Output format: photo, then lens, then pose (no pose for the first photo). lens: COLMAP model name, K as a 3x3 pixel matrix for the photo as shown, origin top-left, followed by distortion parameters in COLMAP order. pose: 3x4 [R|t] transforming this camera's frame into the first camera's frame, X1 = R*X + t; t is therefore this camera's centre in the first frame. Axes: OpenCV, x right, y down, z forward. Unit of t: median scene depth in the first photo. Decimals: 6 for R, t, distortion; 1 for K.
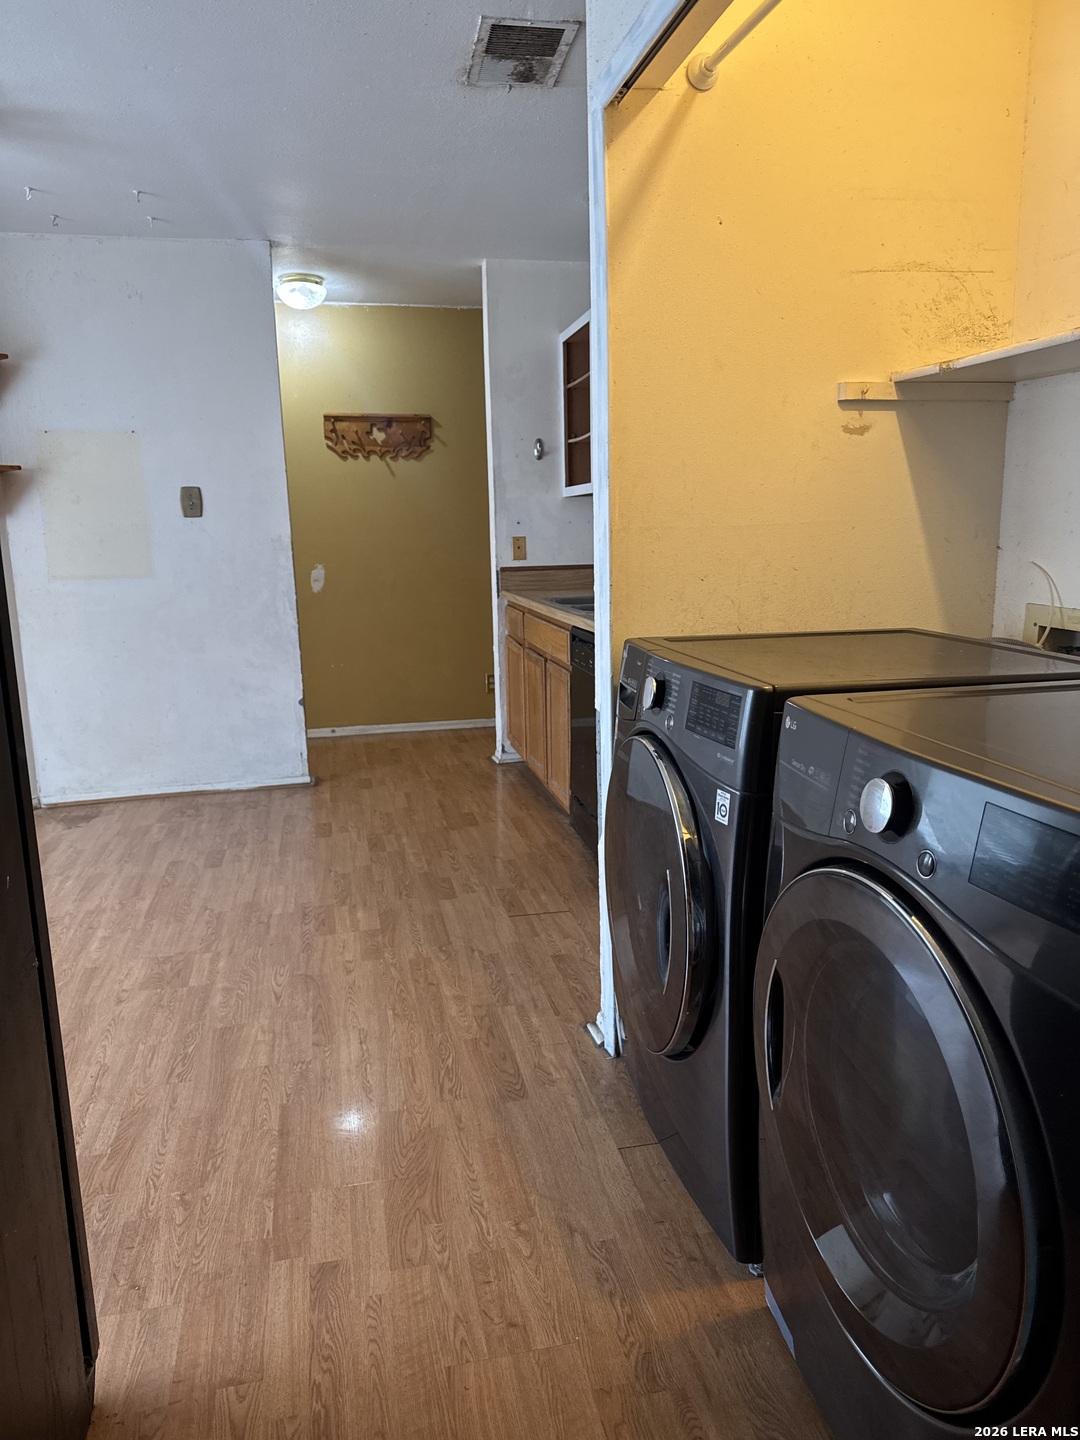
lens RADIAL K [[1014.1, 0, 543.0], [0, 1014.1, 719.5], [0, 0, 1]] dist [-0.072736, -0.004700]
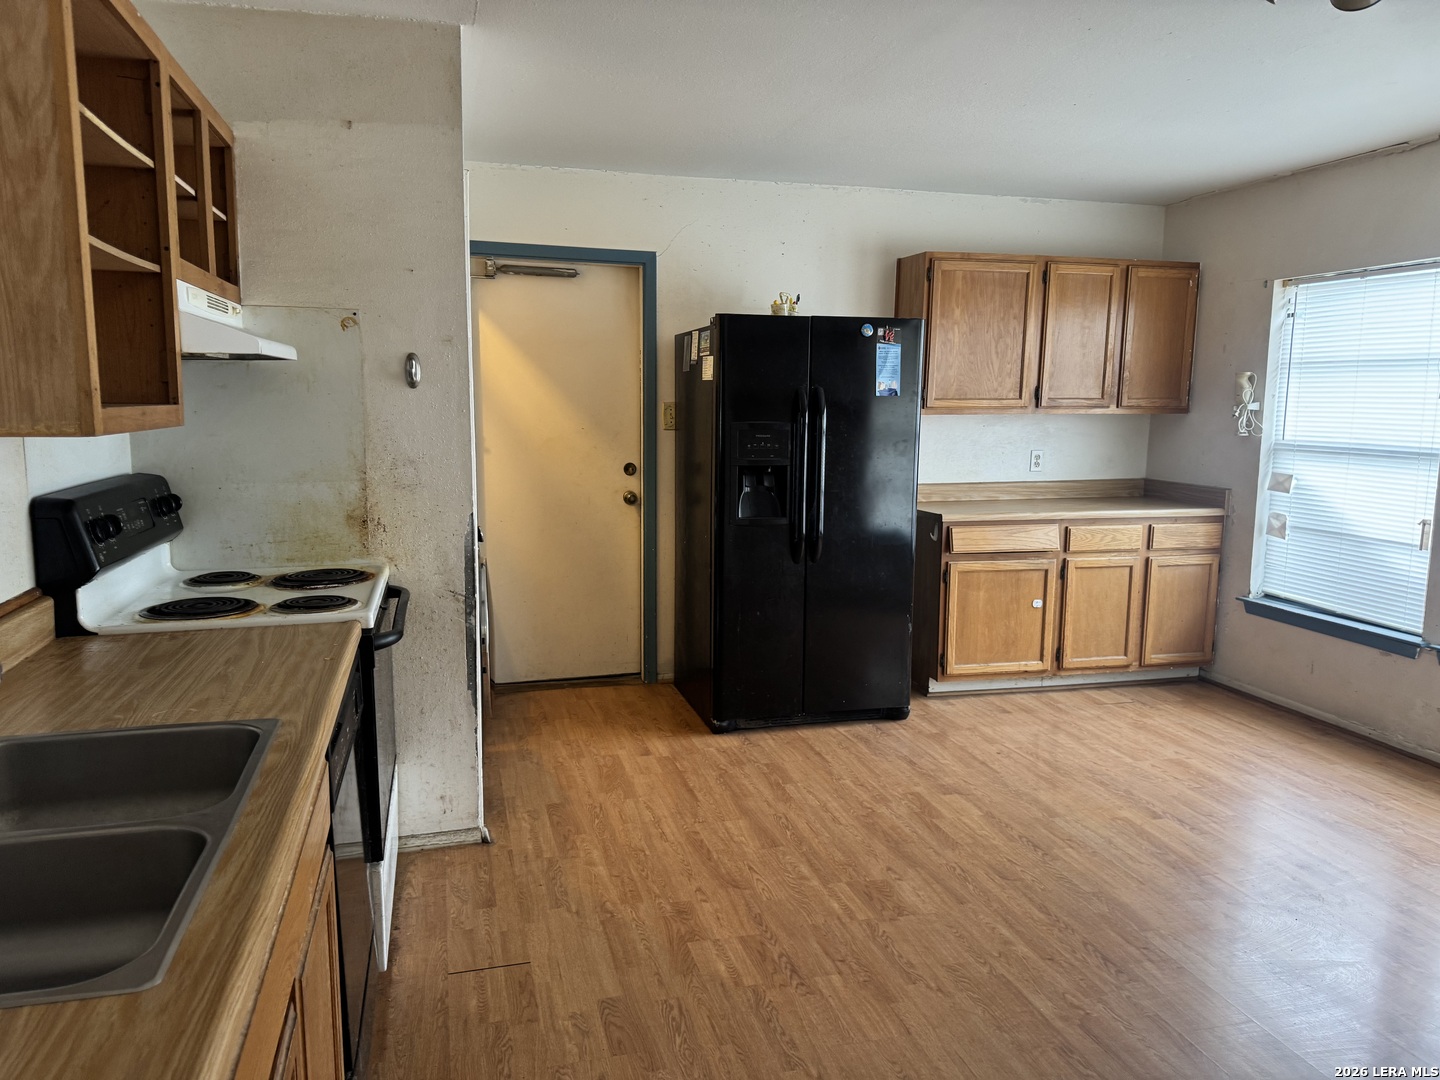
lens RADIAL K [[1014.1, 0, 719.9], [0, 1014.1, 541.3], [0, 0, 1]] dist [-0.072736, -0.004700]
pose [[-0.998507, -0.003791, -0.054484, -0.159518], [-0.021121, 0.946778, 0.321194, -0.426050], [0.050366, 0.321866, -0.945445, 1.893010]]
